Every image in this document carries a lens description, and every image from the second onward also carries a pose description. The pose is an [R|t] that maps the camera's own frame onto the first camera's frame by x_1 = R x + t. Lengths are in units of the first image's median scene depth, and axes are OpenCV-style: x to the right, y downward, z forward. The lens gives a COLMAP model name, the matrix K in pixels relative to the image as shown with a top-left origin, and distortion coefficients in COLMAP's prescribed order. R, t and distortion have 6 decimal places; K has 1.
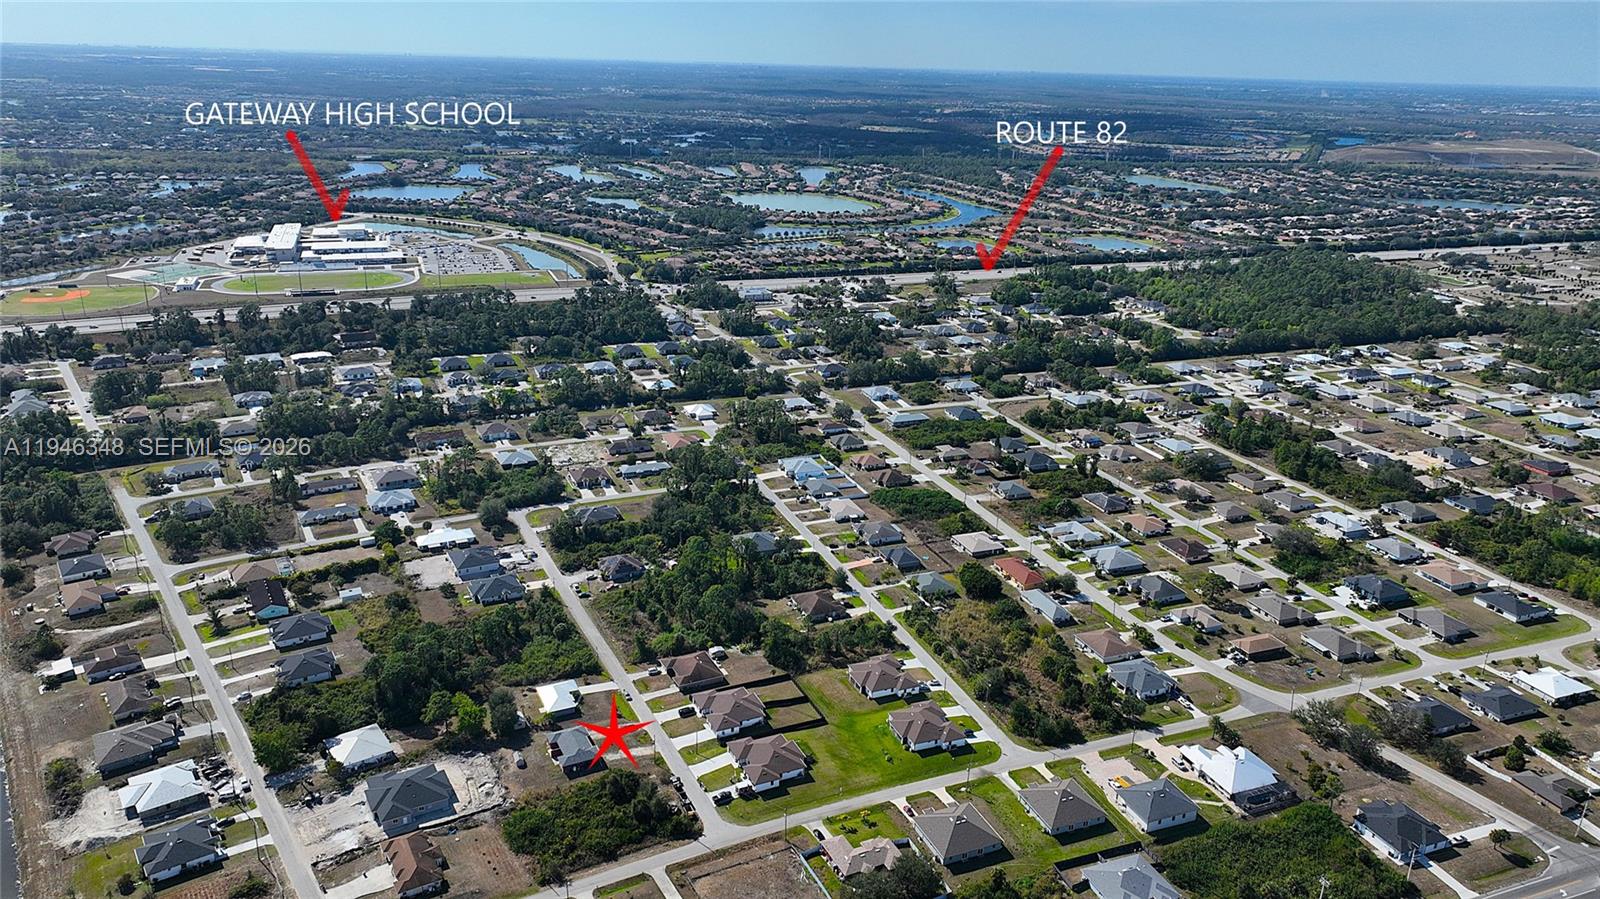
lens RADIAL K [[1099.8, 0, 800.0], [0, 1099.8, 449.5], [0, 0, 1]] dist [0.005519, 0.000910]
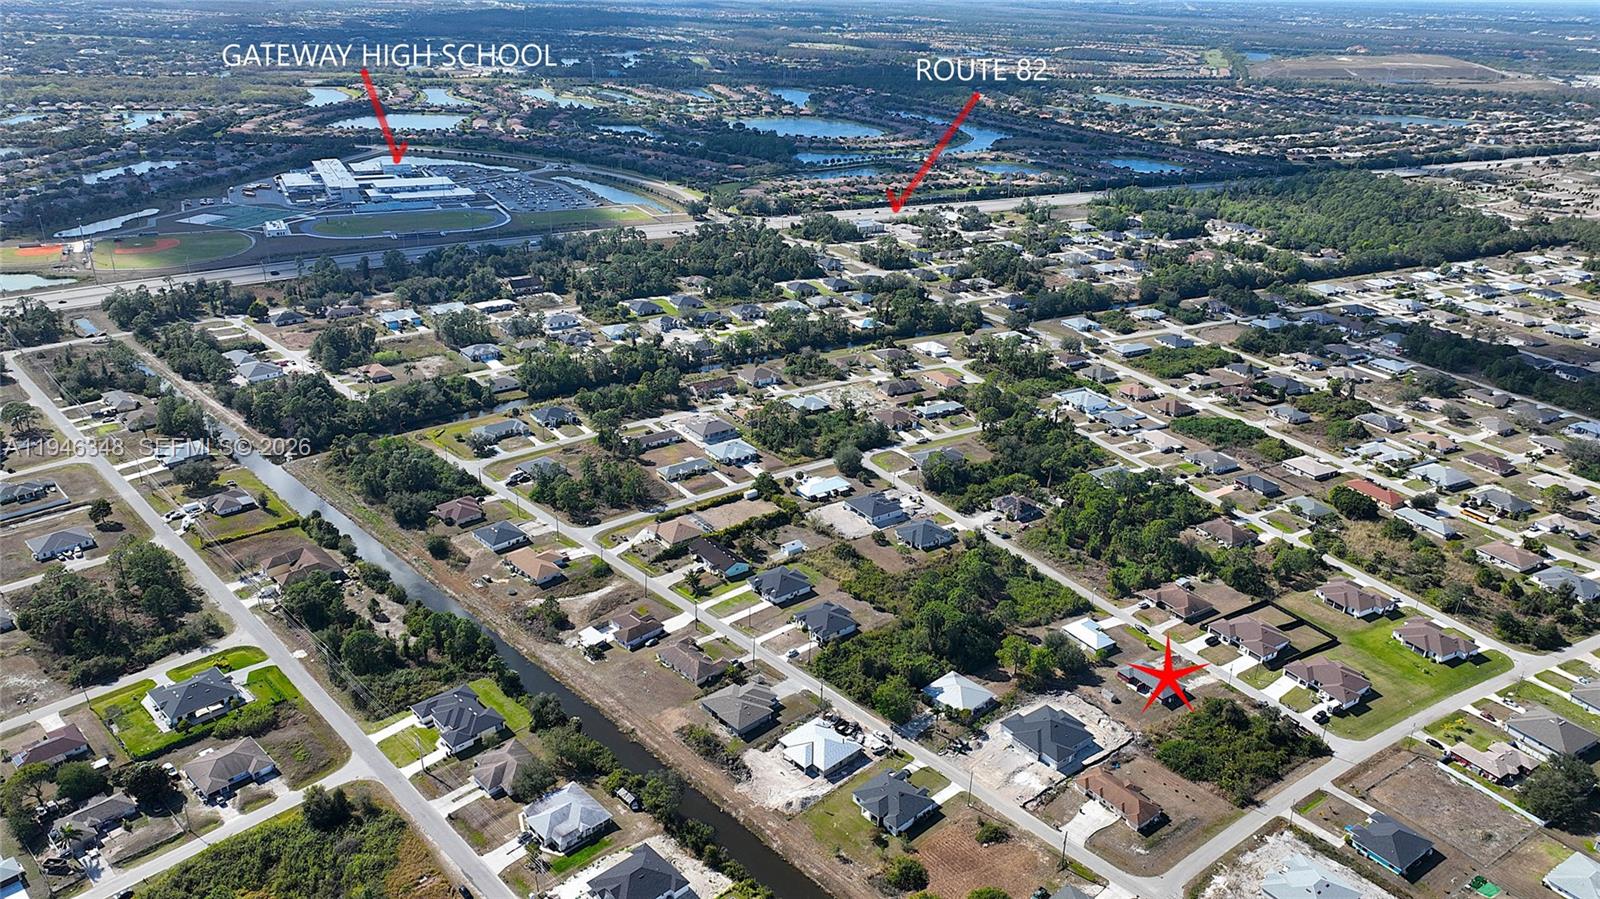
lens RADIAL K [[1118.8, 0, 791.7], [0, 1118.8, 446.9], [0, 0, 1]] dist [0.006485, 0.002916]
pose [[0.992380, -0.045022, 0.114692, -0.417762], [0.037712, 0.997164, 0.065128, -0.020548], [-0.117299, -0.060306, 0.991264, 0.000270]]
